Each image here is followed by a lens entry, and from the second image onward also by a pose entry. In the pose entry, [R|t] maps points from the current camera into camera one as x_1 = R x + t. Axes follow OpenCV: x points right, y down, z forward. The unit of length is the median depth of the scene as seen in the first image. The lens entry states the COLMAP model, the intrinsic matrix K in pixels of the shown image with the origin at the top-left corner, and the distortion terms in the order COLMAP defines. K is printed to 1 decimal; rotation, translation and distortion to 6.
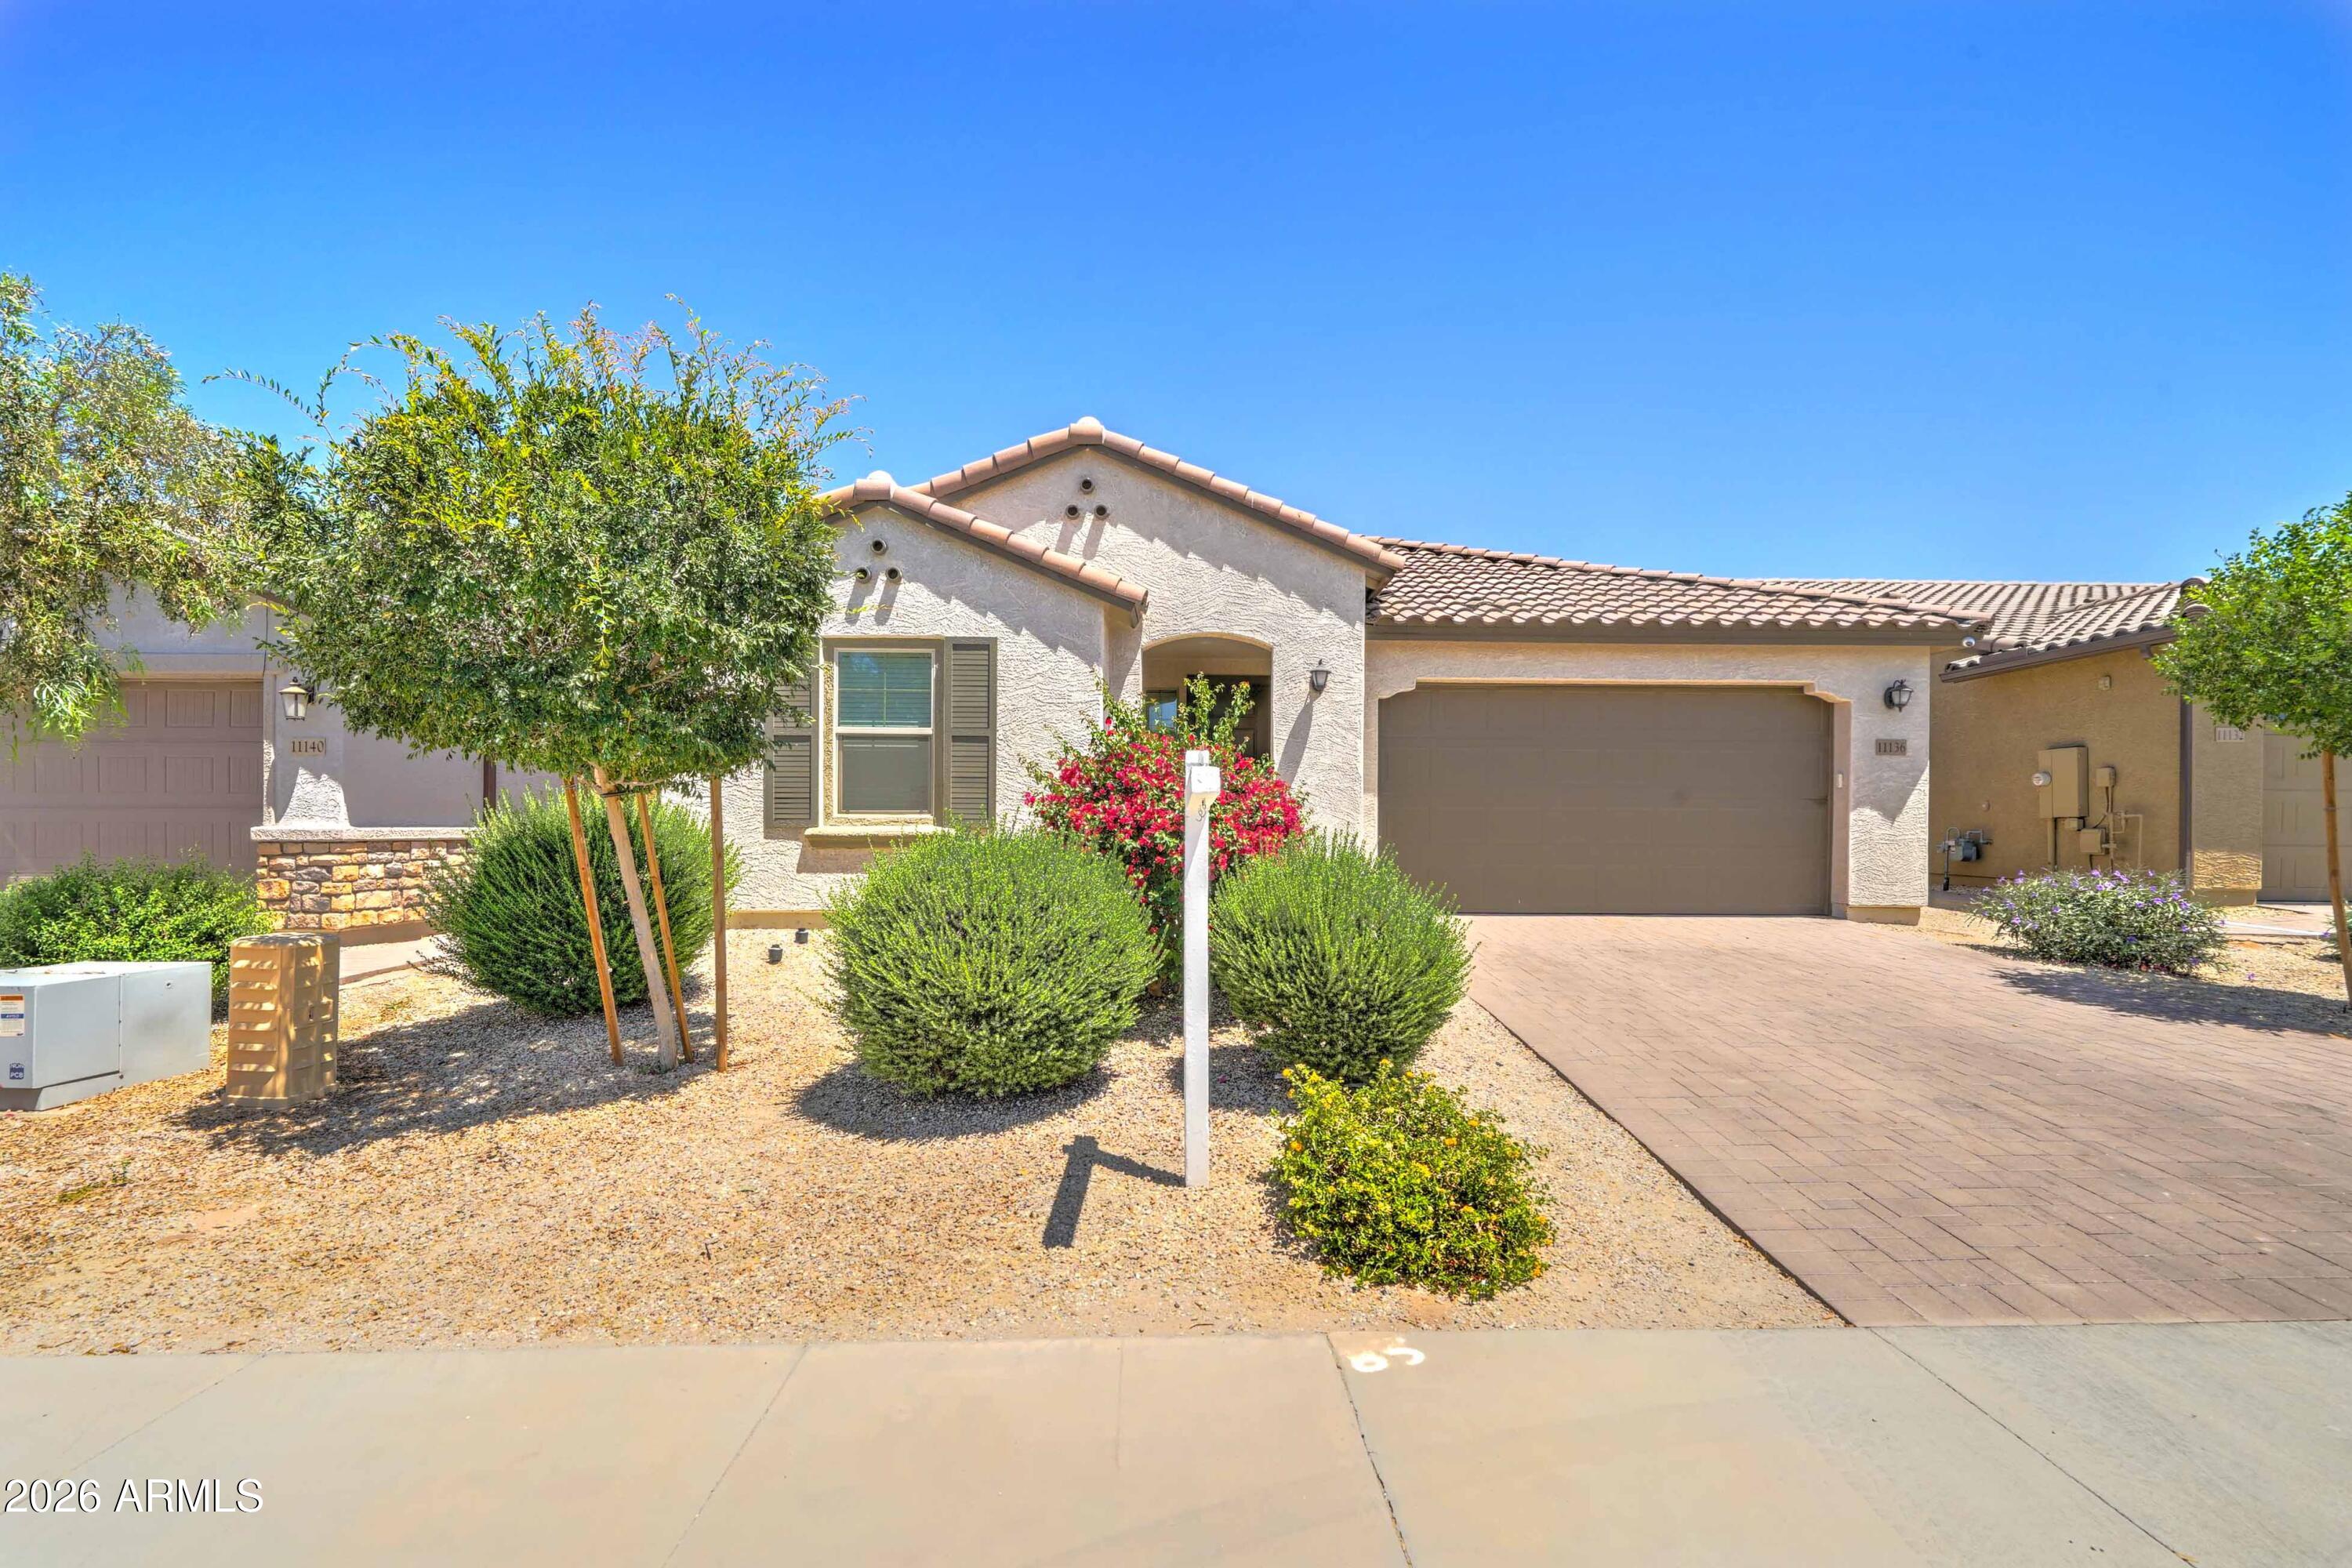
lens RADIAL K [[948.8, 0, 1222.2], [0, 948.8, 810.4], [0, 0, 1]] dist [-0.002079, -0.000566]
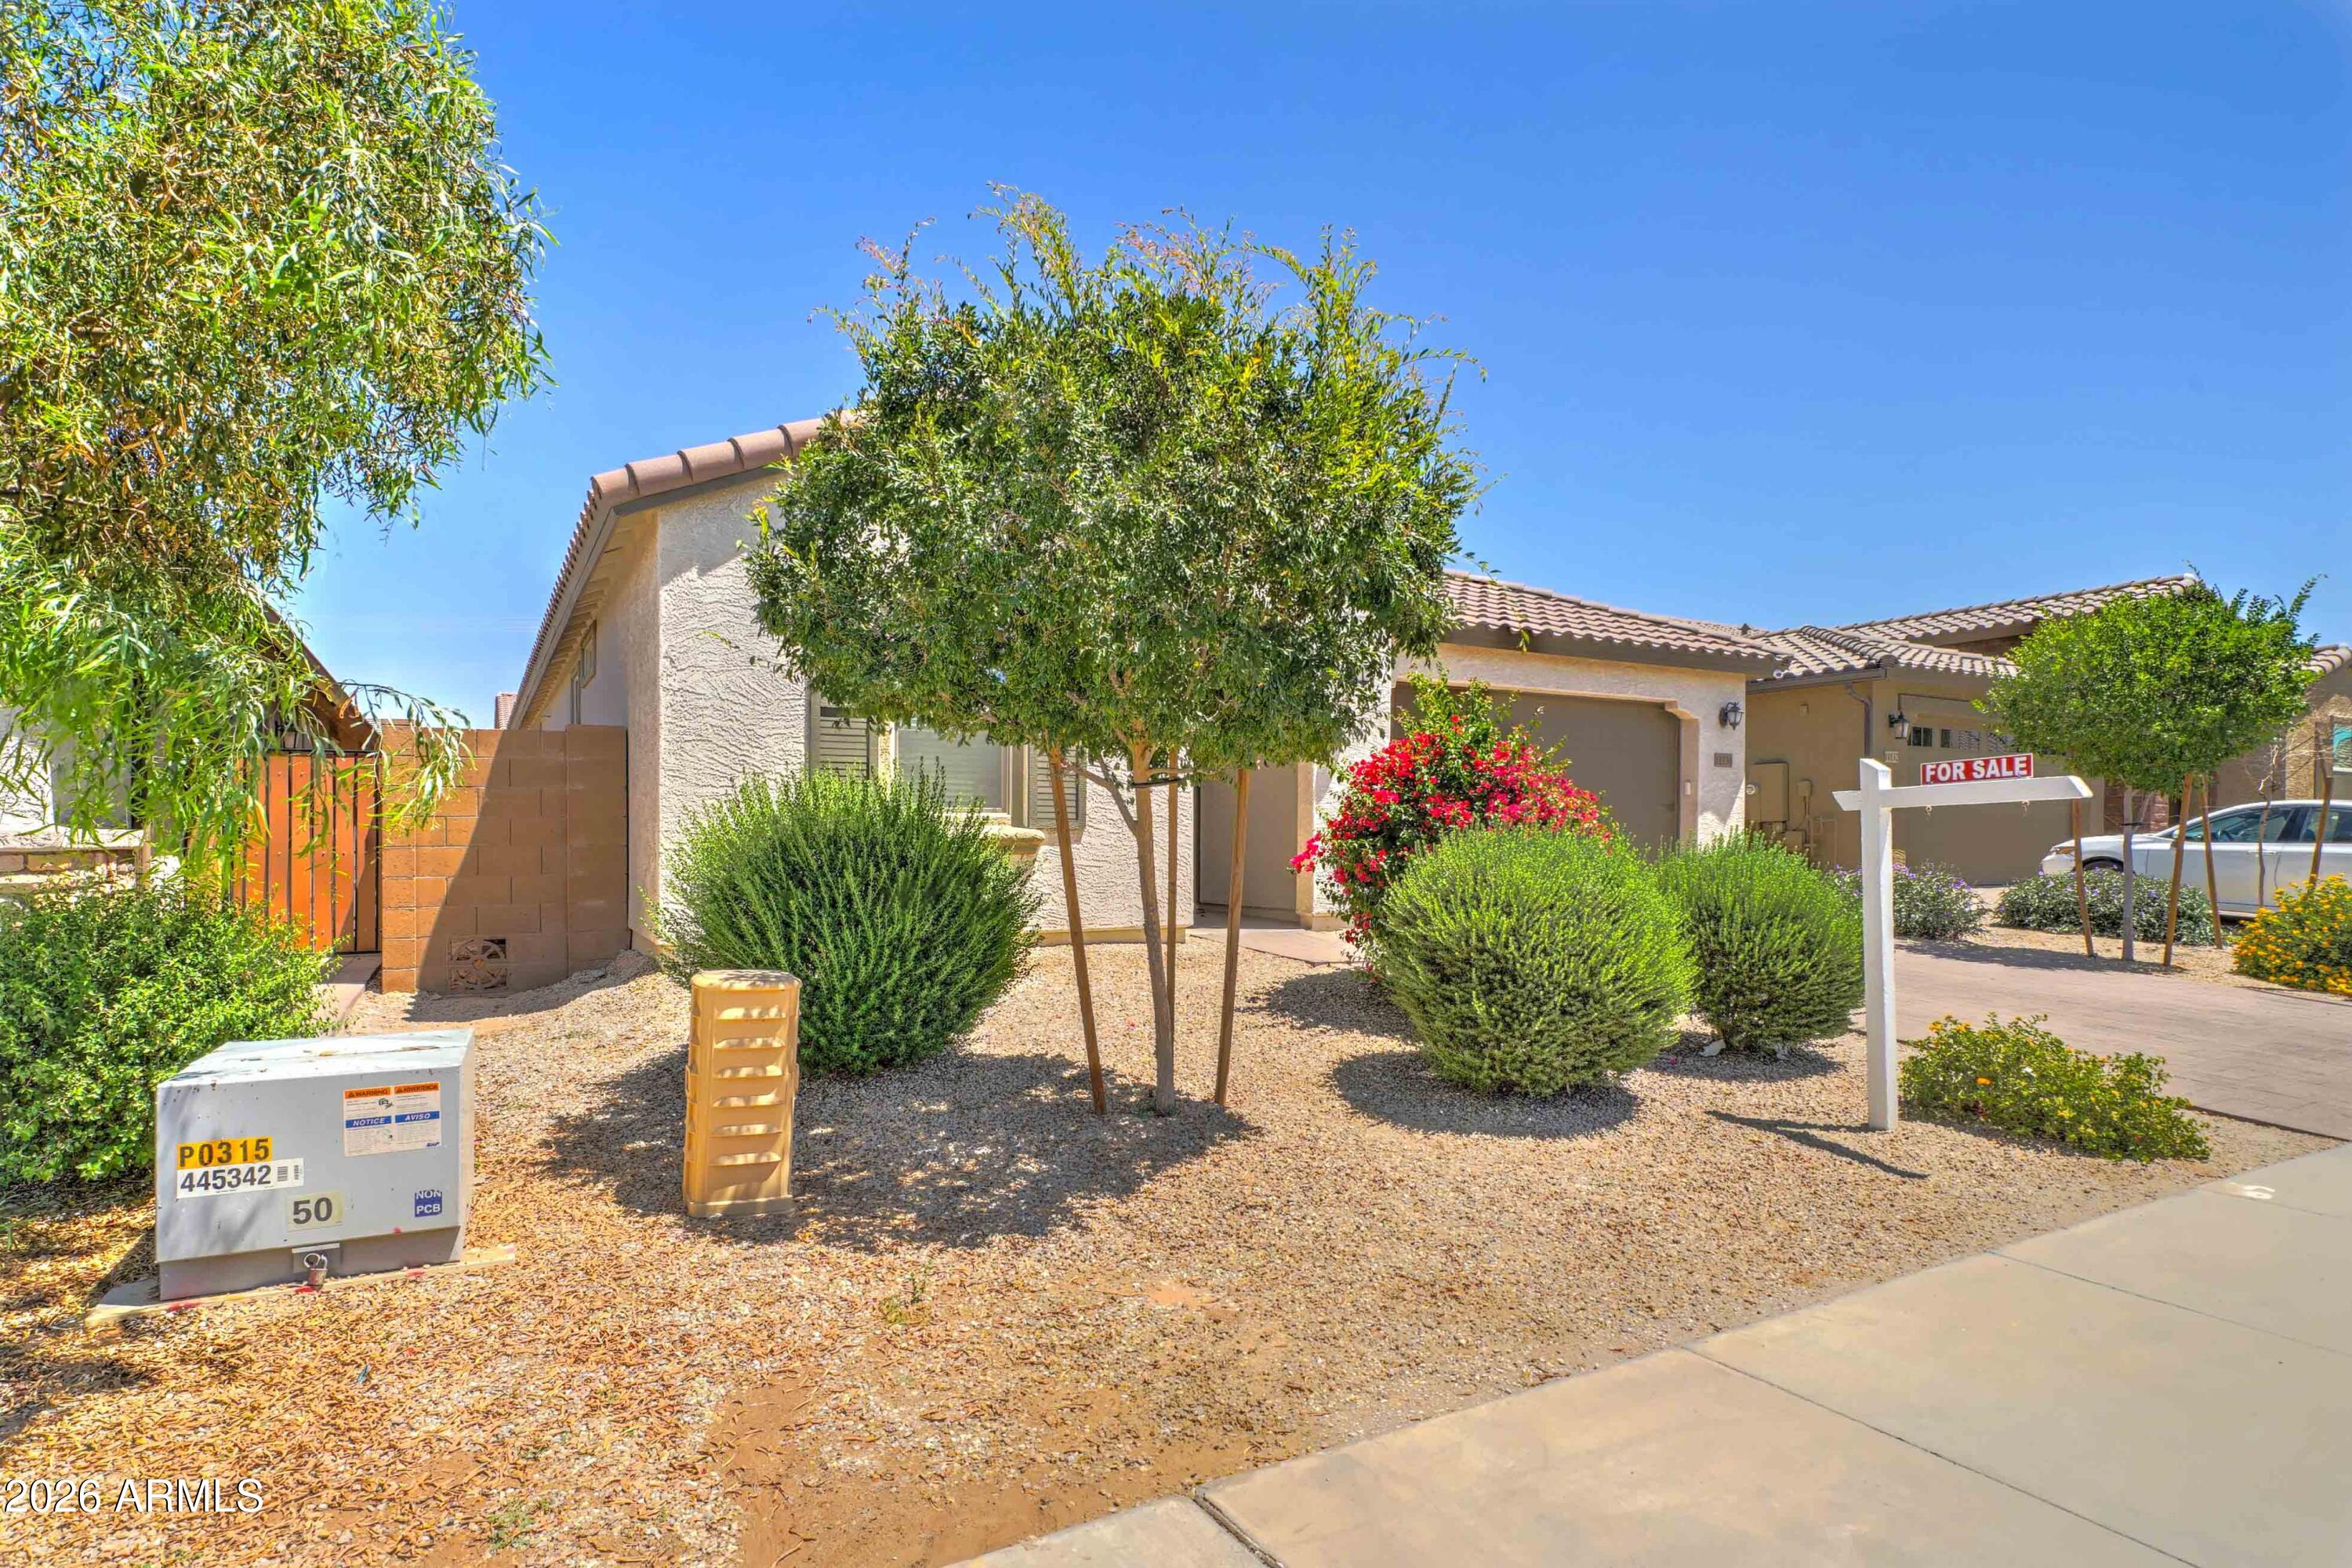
lens RADIAL K [[1156.6, 0, 1176.0], [0, 1156.6, 784.0], [0, 0, 1]] dist [0.002876, 0.000329]
pose [[0.901435, 0.017104, 0.432577, -0.536420], [-0.005435, 0.999588, -0.028198, 0.005590], [-0.432881, 0.023068, 0.901156, 0.030640]]
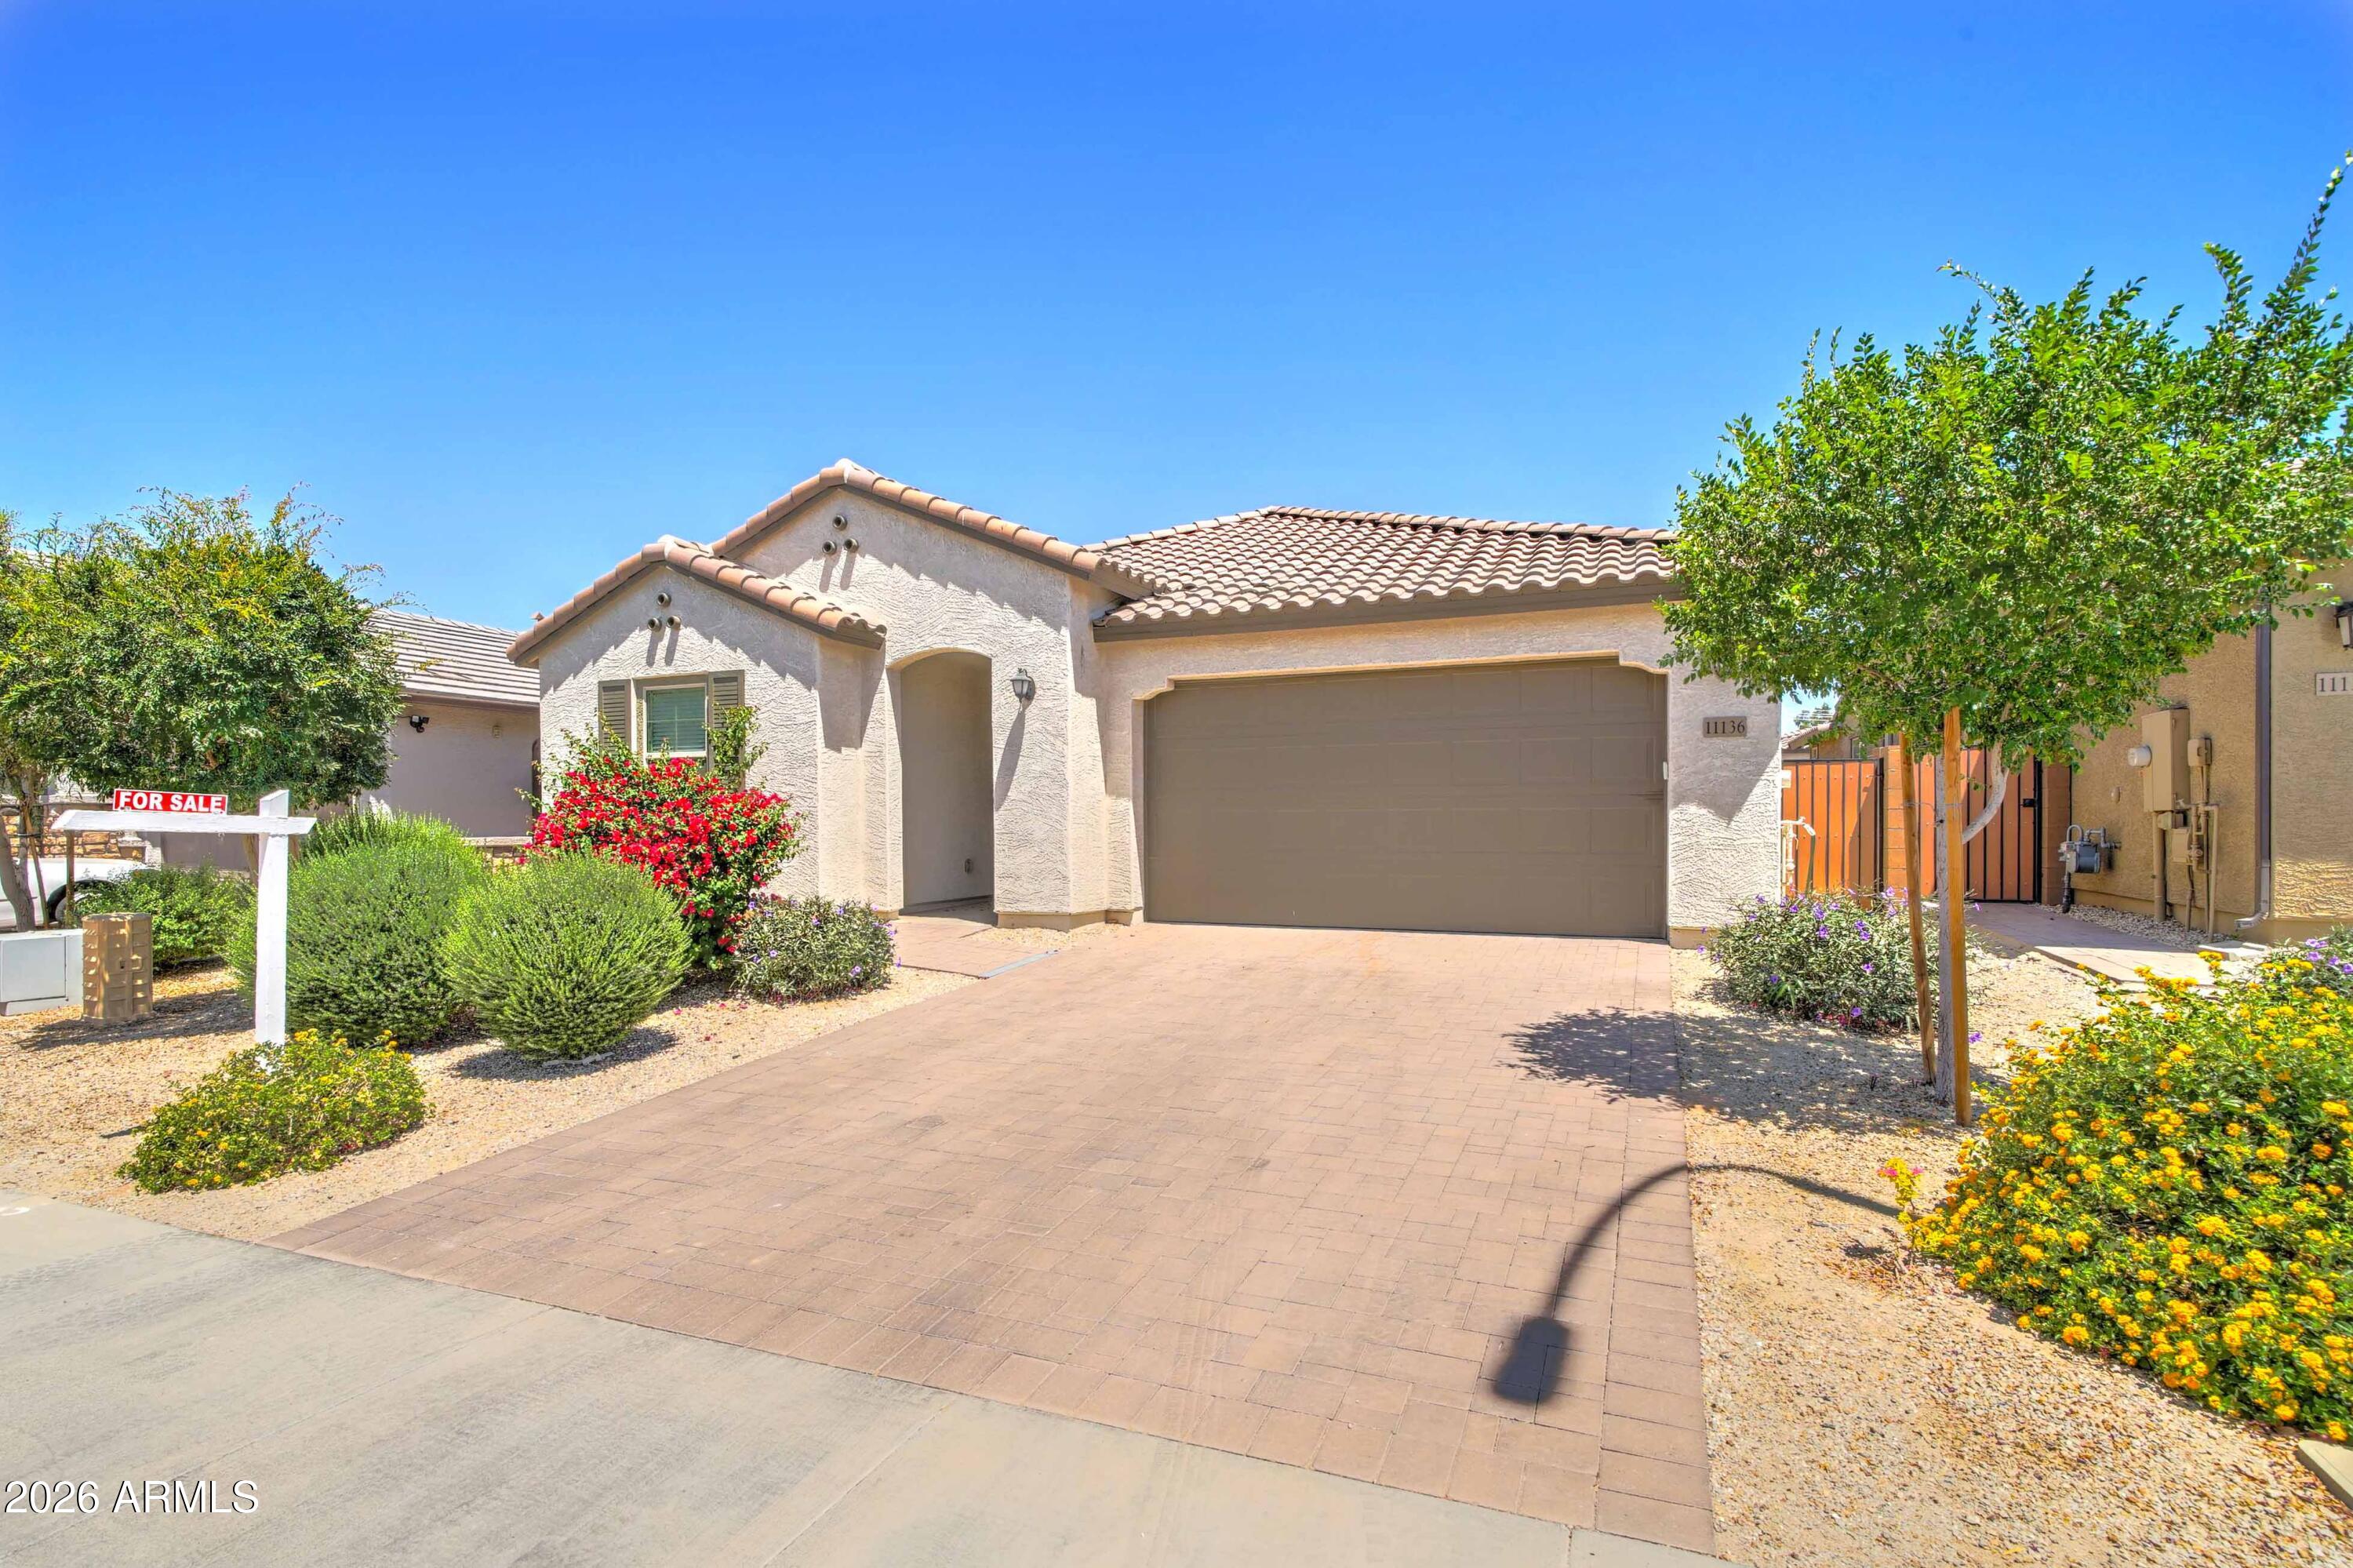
lens RADIAL K [[1017.2, 0, 1176.0], [0, 1017.2, 809.3], [0, 0, 1]] dist [-0.001572, 0.000310]
pose [[0.929624, -0.015415, -0.368188, 0.642467], [0.015434, 0.999877, -0.002894, -0.003115], [0.368187, -0.002992, 0.929747, 0.053116]]
